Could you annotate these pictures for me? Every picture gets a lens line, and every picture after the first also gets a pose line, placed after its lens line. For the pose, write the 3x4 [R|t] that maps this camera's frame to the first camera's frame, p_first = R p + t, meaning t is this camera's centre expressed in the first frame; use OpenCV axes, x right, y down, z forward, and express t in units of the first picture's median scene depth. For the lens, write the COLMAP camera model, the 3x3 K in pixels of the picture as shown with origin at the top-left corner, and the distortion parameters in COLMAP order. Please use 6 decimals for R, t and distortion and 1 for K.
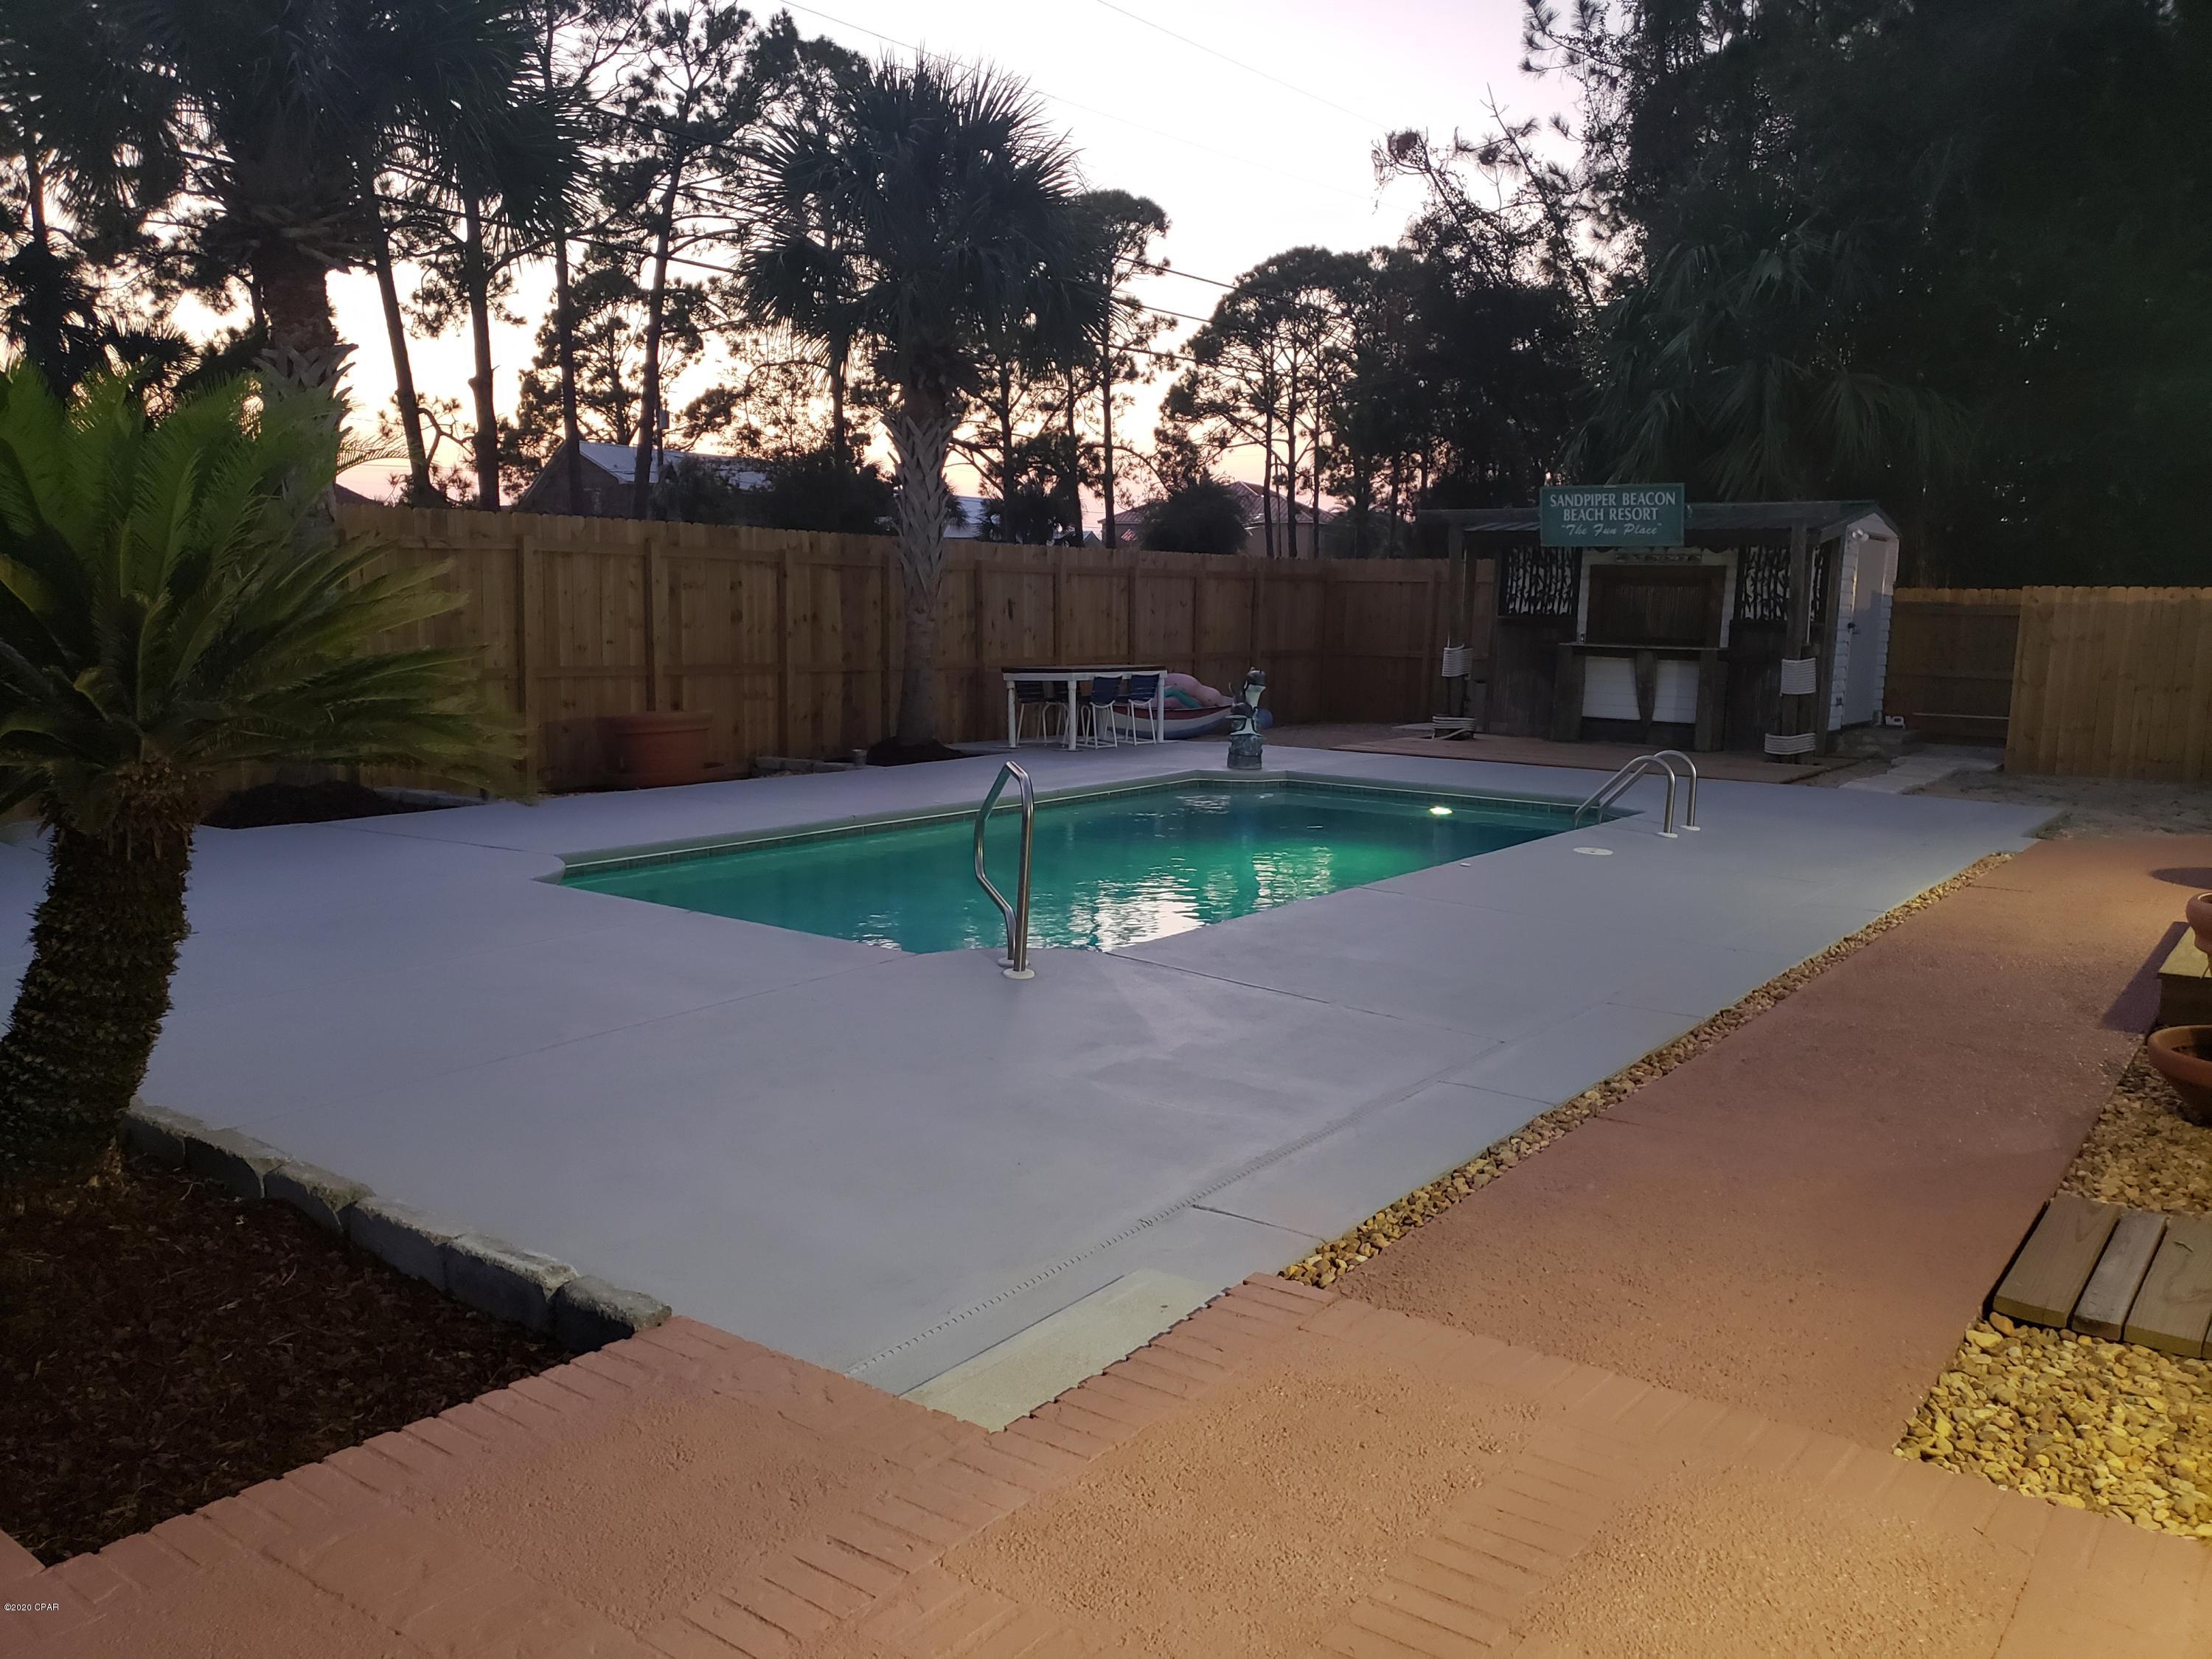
lens RADIAL K [[1678.8, 0, 1106.0], [0, 1678.8, 829.5], [0, 0, 1]] dist [0.053997, -0.001228]
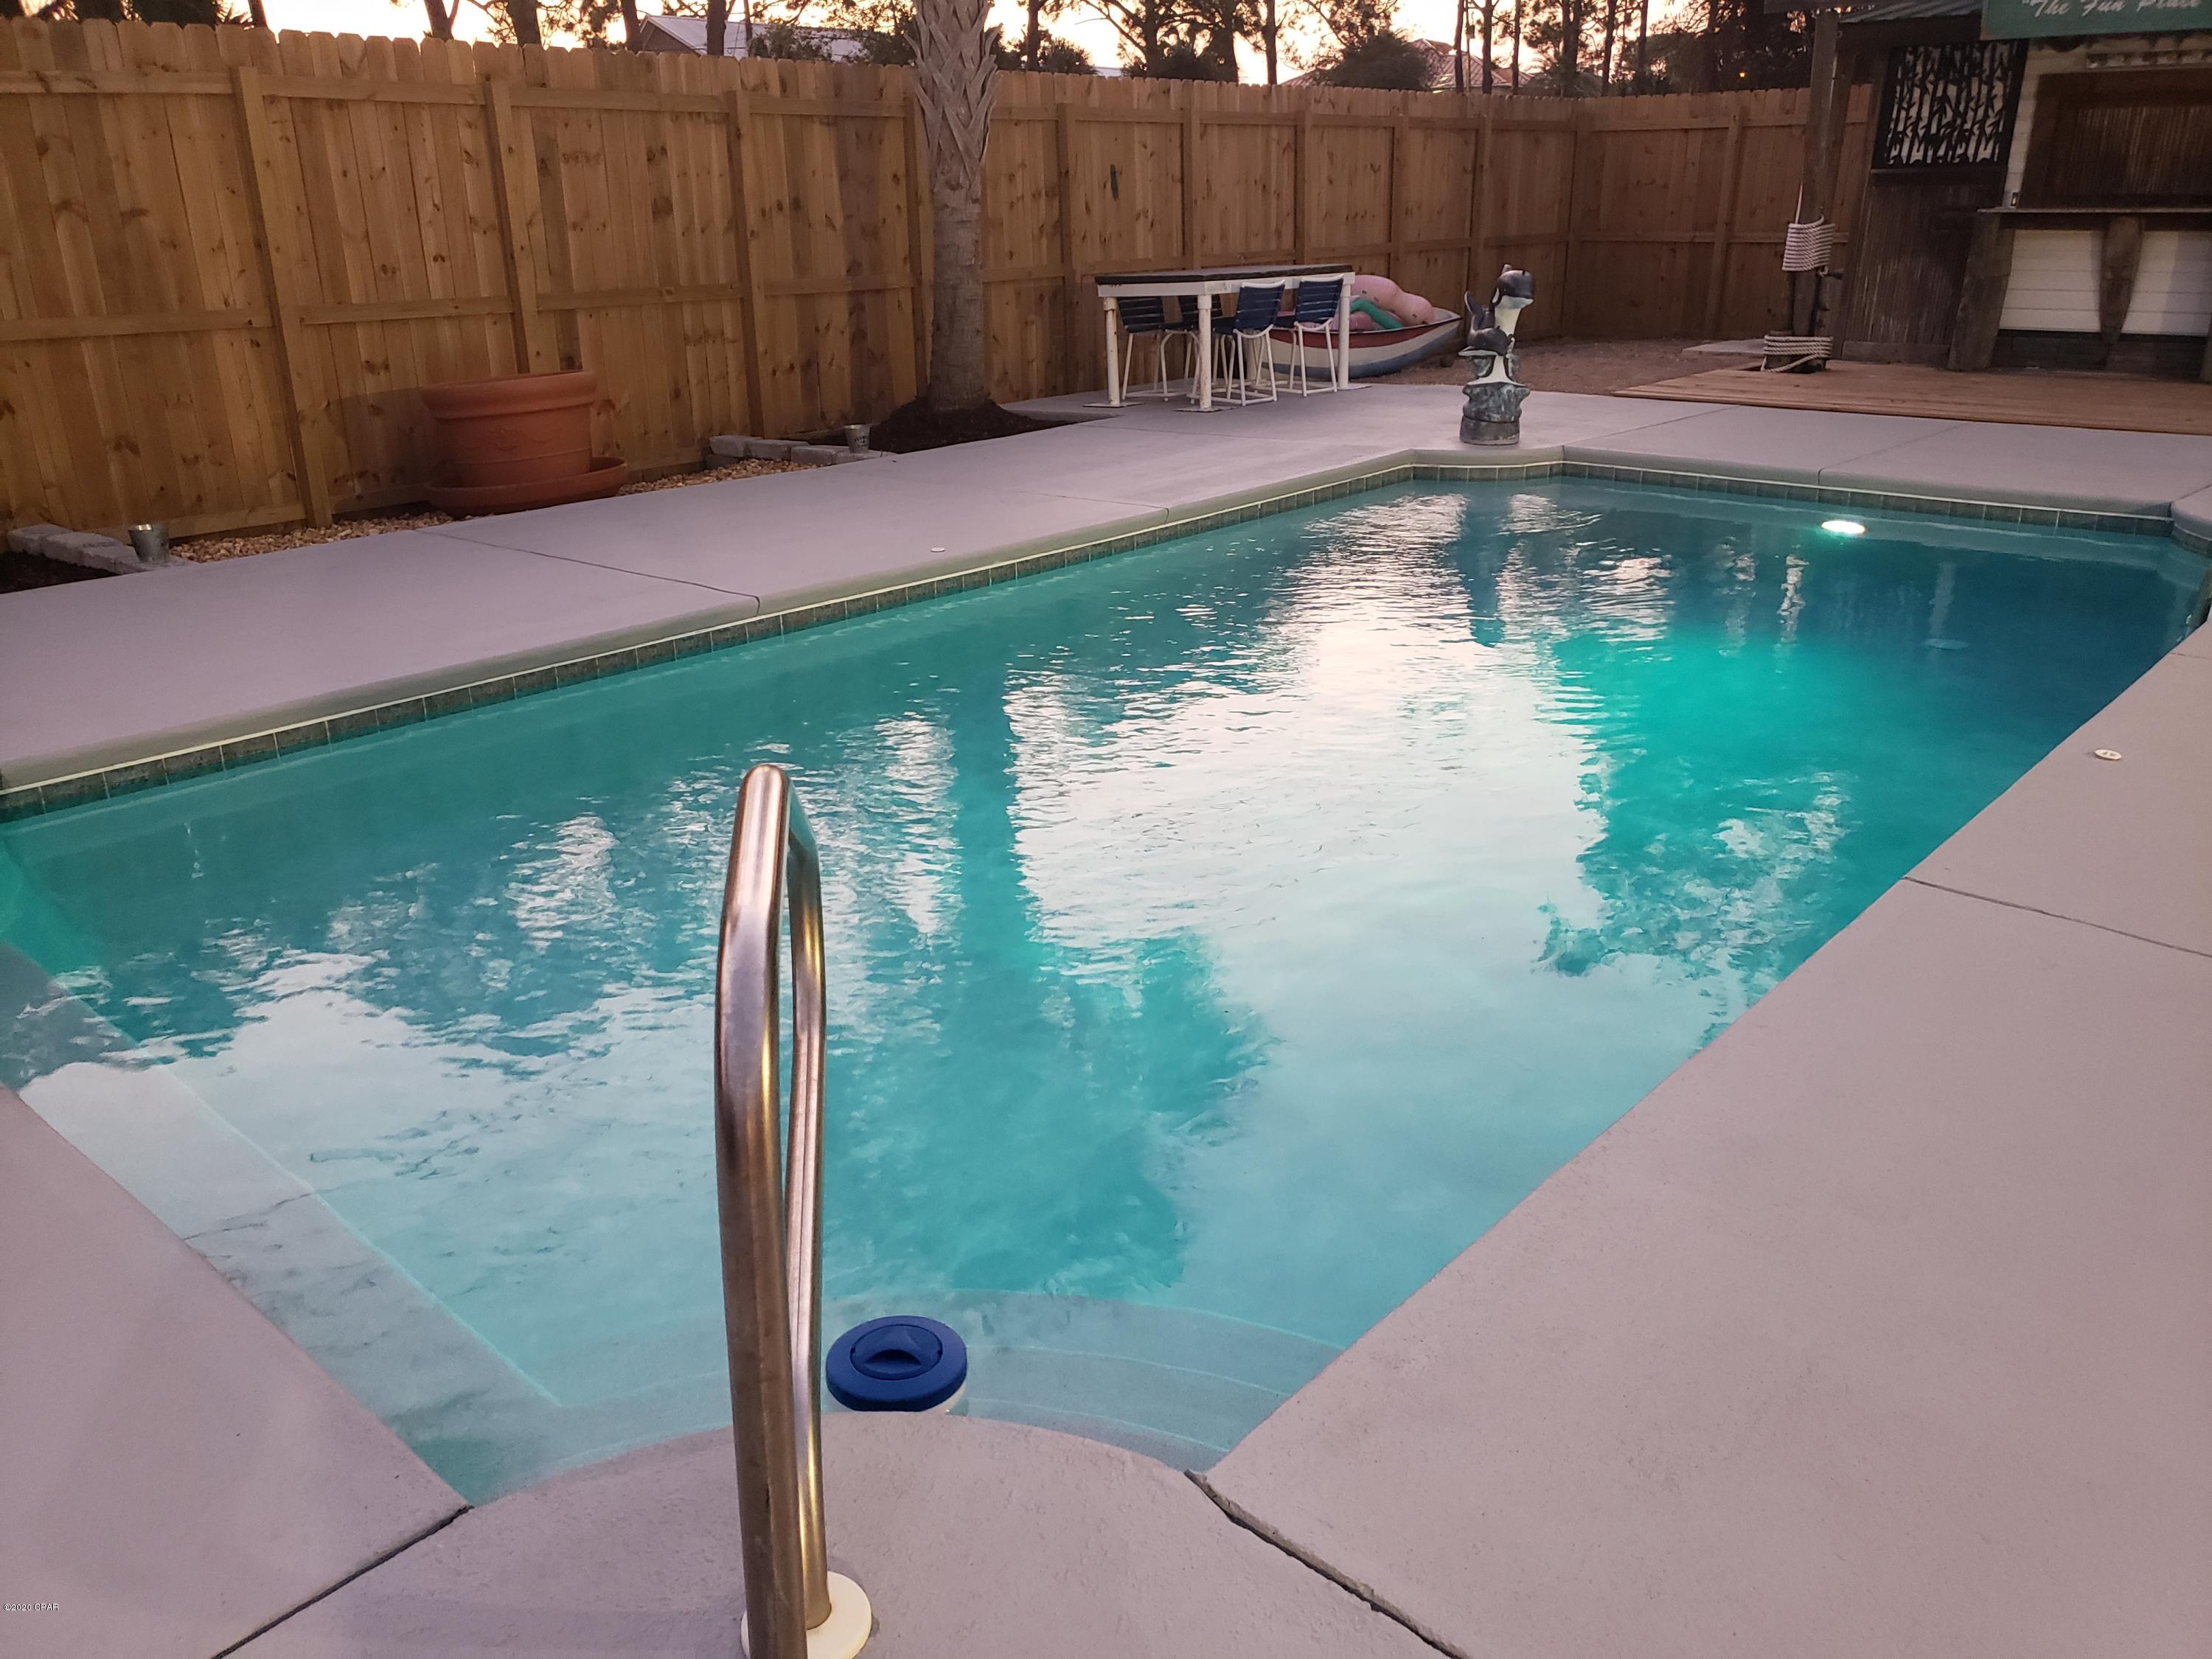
lens RADIAL K [[1674.7, 0, 1106.0], [0, 1674.7, 829.5], [0, 0, 1]] dist [-0.041694, 0.066248]
pose [[0.995223, 0.000857, -0.097620, 0.003946], [0.021355, 0.973834, 0.226256, -0.033053], [0.095260, -0.227260, 0.969164, 0.318567]]
